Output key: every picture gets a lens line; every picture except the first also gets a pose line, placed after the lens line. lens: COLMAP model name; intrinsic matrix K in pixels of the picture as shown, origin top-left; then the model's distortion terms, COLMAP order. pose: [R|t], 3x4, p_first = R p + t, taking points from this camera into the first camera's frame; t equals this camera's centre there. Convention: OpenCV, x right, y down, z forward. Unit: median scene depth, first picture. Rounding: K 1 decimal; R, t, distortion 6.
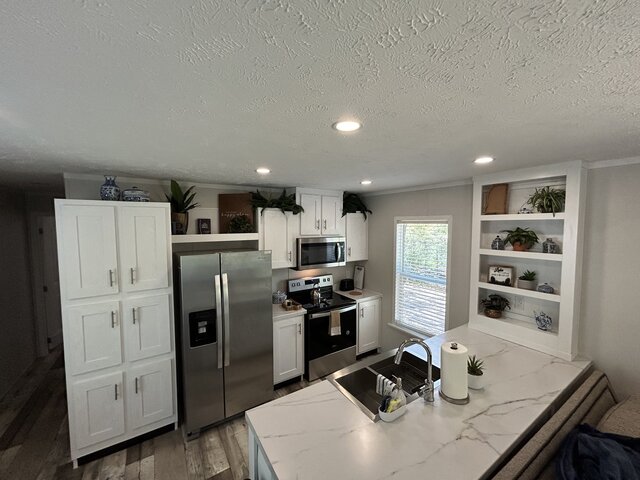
lens RADIAL K [[259.6, 0, 319.1], [0, 259.6, 239.6], [0, 0, 1]] dist [-0.001198, -0.000147]
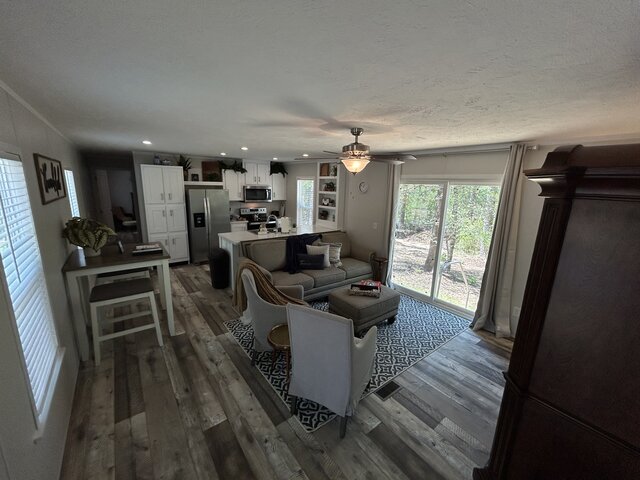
lens RADIAL K [[259.6, 0, 321.3], [0, 259.6, 237.6], [0, 0, 1]] dist [-0.001198, -0.000147]
pose [[0.993893, 0.007506, 0.110089, 0.332490], [-0.023198, 0.989601, 0.141956, 0.104896], [-0.107878, -0.143643, 0.983732, -1.220236]]
